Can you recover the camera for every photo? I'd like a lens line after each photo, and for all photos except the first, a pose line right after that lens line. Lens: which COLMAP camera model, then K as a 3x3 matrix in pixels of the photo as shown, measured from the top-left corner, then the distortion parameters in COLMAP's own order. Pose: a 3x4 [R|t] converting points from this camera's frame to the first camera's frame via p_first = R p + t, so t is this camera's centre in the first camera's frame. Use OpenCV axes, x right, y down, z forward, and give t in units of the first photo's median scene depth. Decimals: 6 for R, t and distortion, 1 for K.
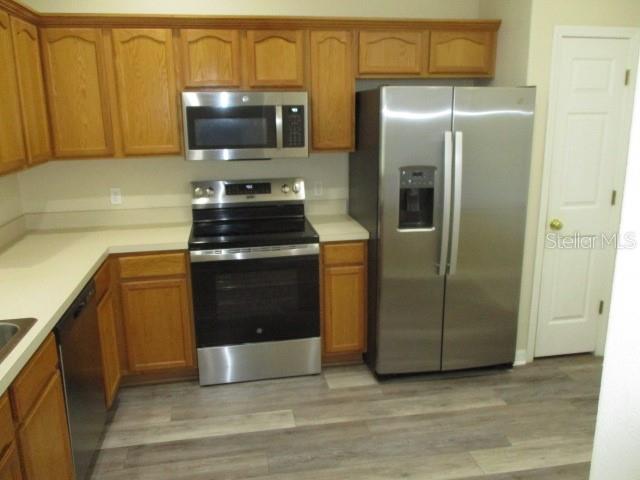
lens RADIAL K [[546.6, 0, 324.0], [0, 546.6, 238.7], [0, 0, 1]] dist [-0.000004, -0.002213]
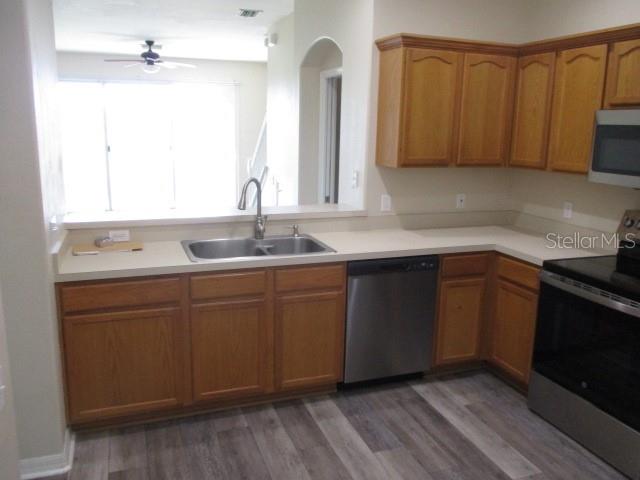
lens RADIAL K [[546.6, 0, 324.0], [0, 546.6, 238.7], [0, 0, 1]] dist [-0.000004, -0.002213]
pose [[0.174929, 0.220936, -0.959472, 0.623032], [-0.265547, 0.948973, 0.170105, -0.092276], [0.948095, 0.225028, 0.224672, 0.394434]]
